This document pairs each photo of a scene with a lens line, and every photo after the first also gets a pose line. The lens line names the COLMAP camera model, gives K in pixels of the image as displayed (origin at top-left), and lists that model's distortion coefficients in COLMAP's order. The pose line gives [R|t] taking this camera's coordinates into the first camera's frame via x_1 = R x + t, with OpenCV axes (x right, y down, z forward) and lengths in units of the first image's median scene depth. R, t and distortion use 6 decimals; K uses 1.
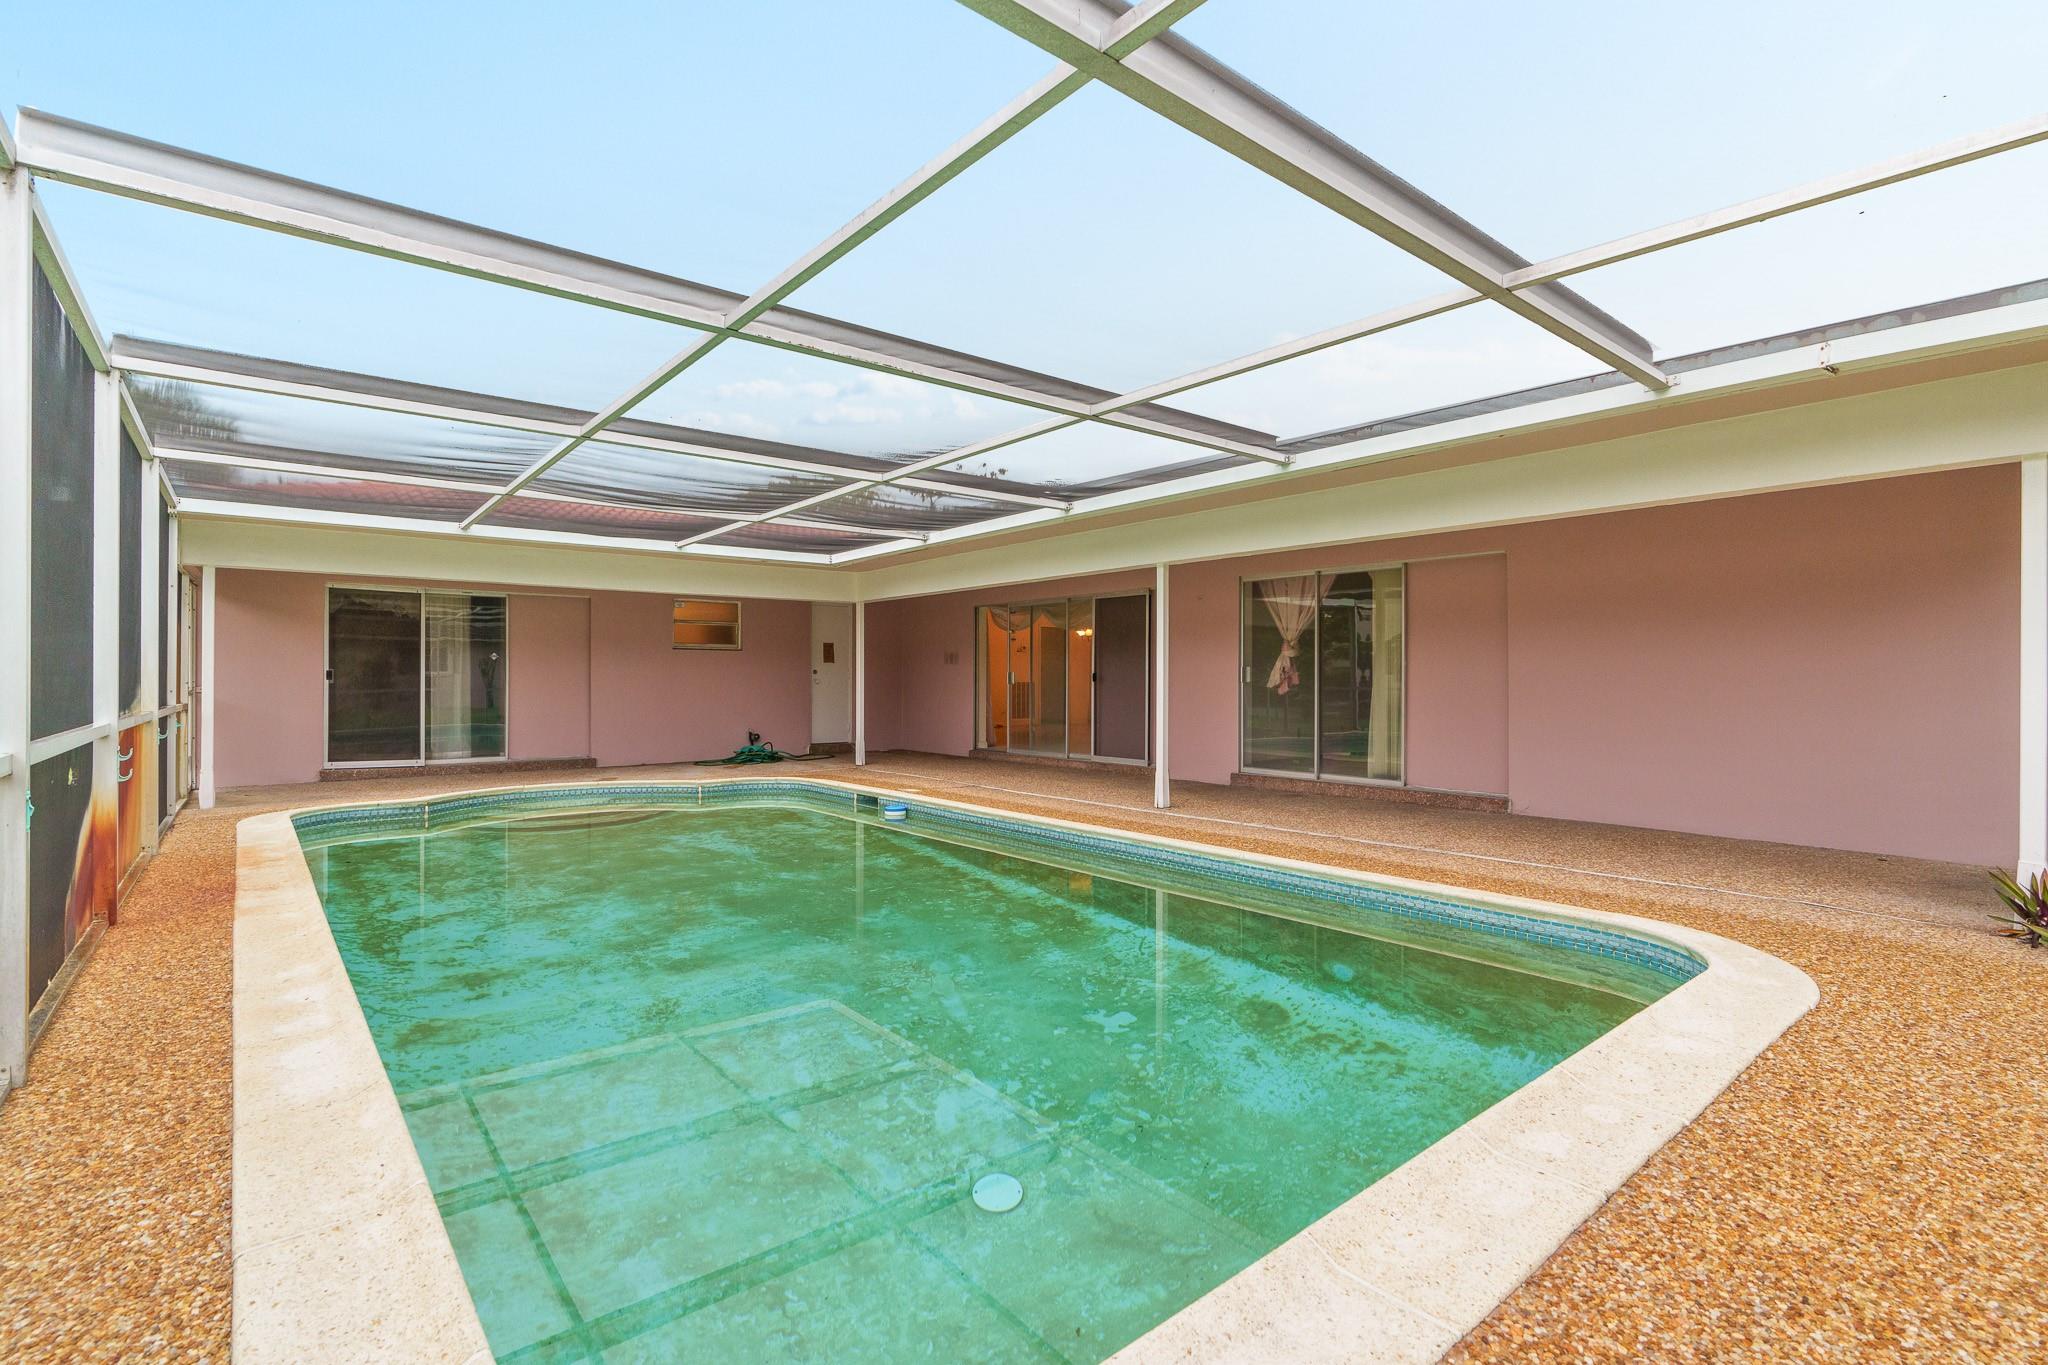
lens RADIAL K [[930.2, 0, 1029.2], [0, 930.2, 677.3], [0, 0, 1]] dist [-0.016761, 0.007153]
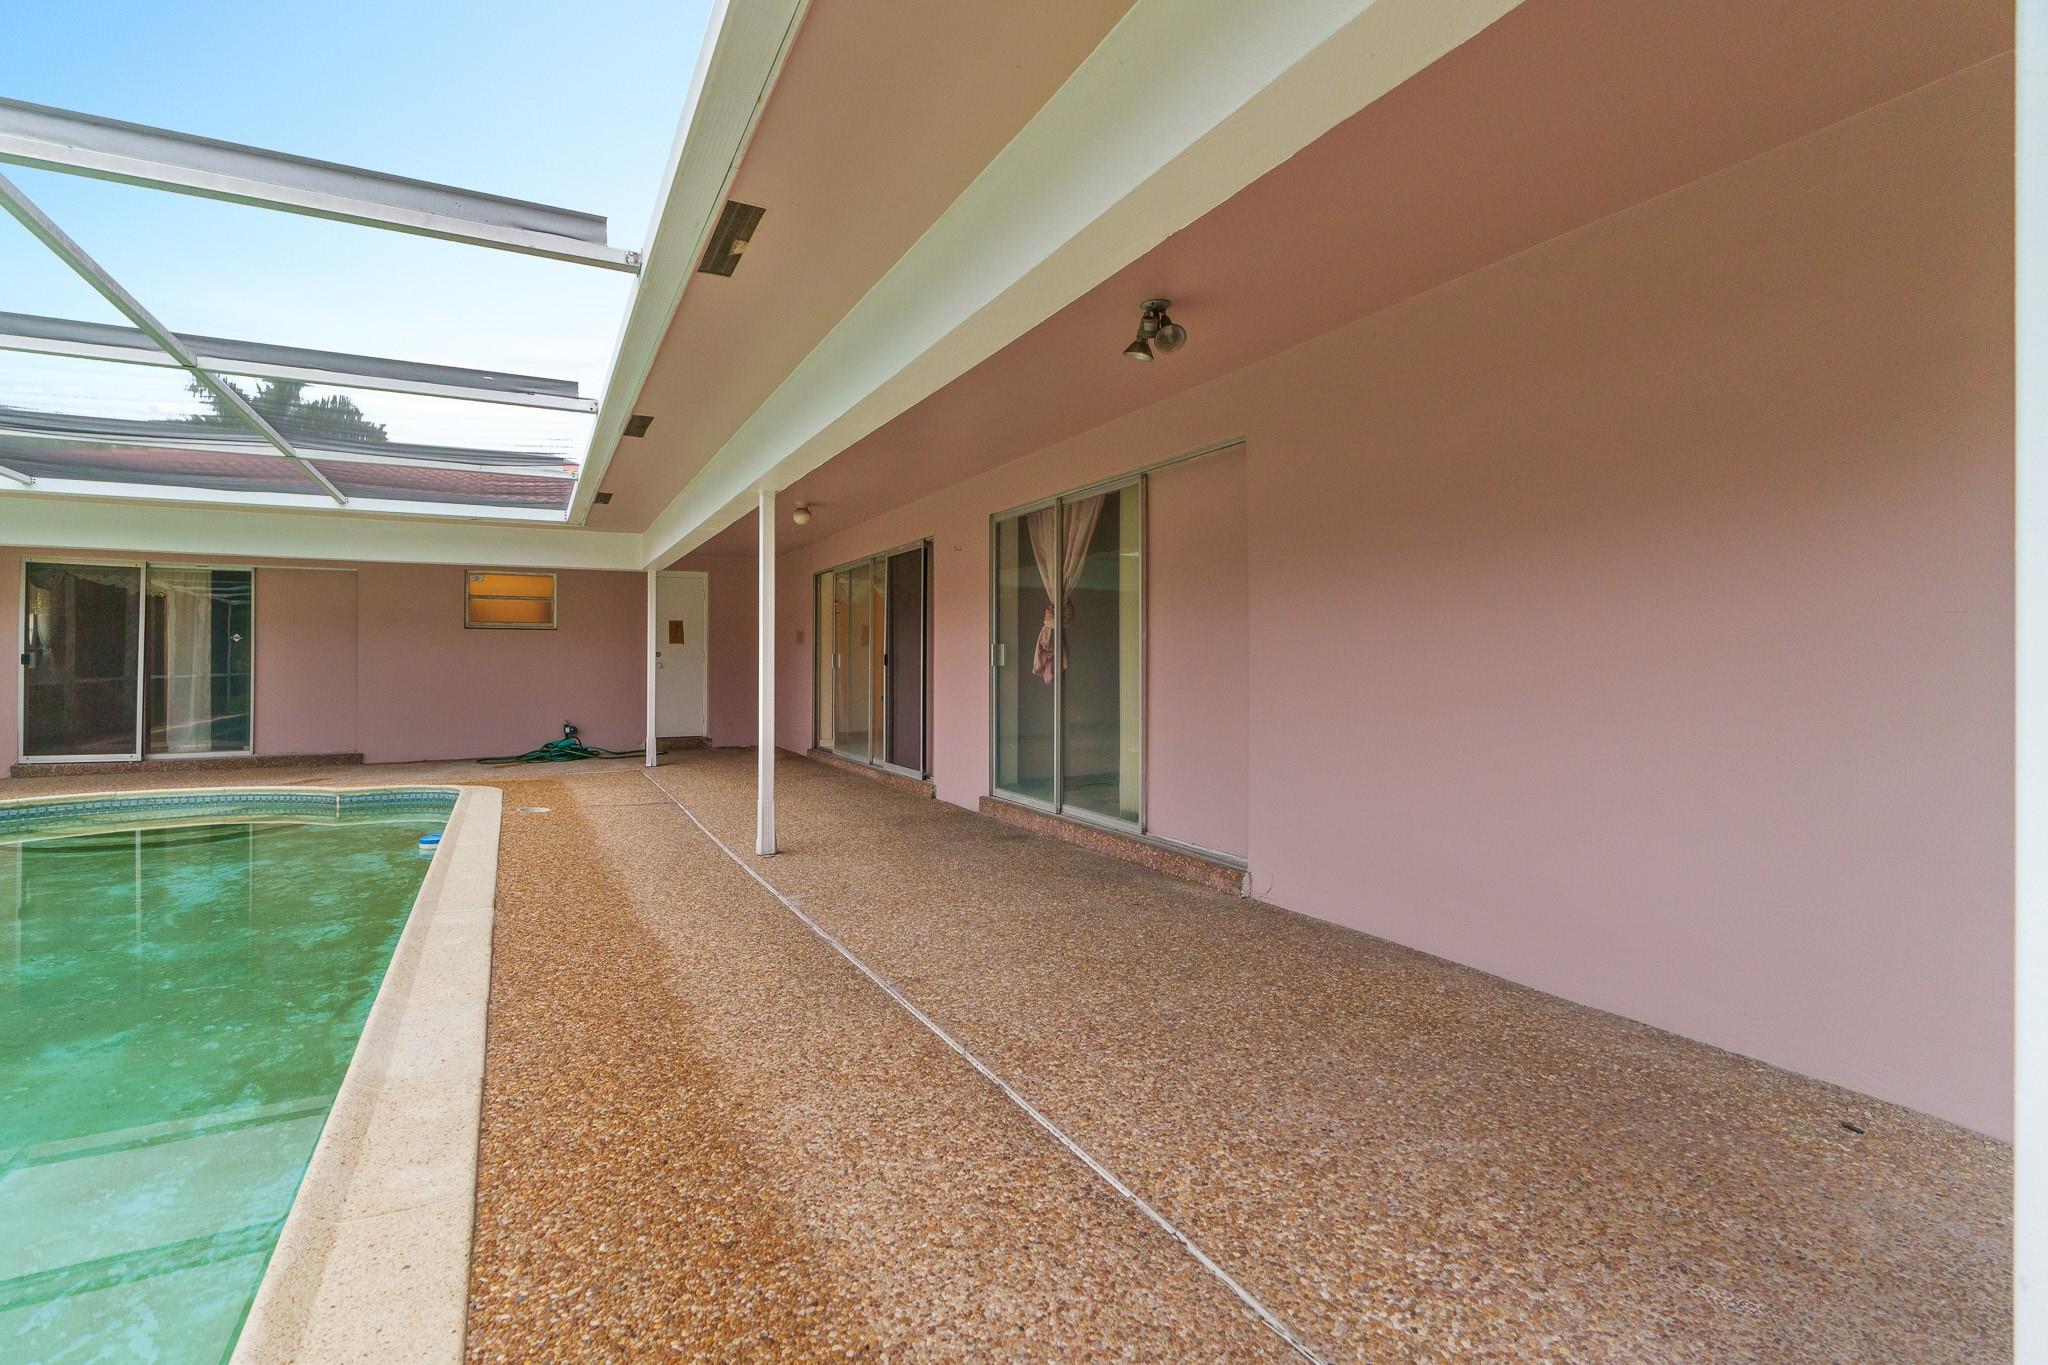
lens RADIAL K [[927.7, 0, 1024.3], [0, 927.7, 660.9], [0, 0, 1]] dist [-0.007008, -0.000433]
pose [[0.980570, -0.002076, -0.196159, 0.341998], [0.002092, 0.999998, -0.000124, 0.001247], [0.196159, -0.000288, 0.980572, 0.286331]]
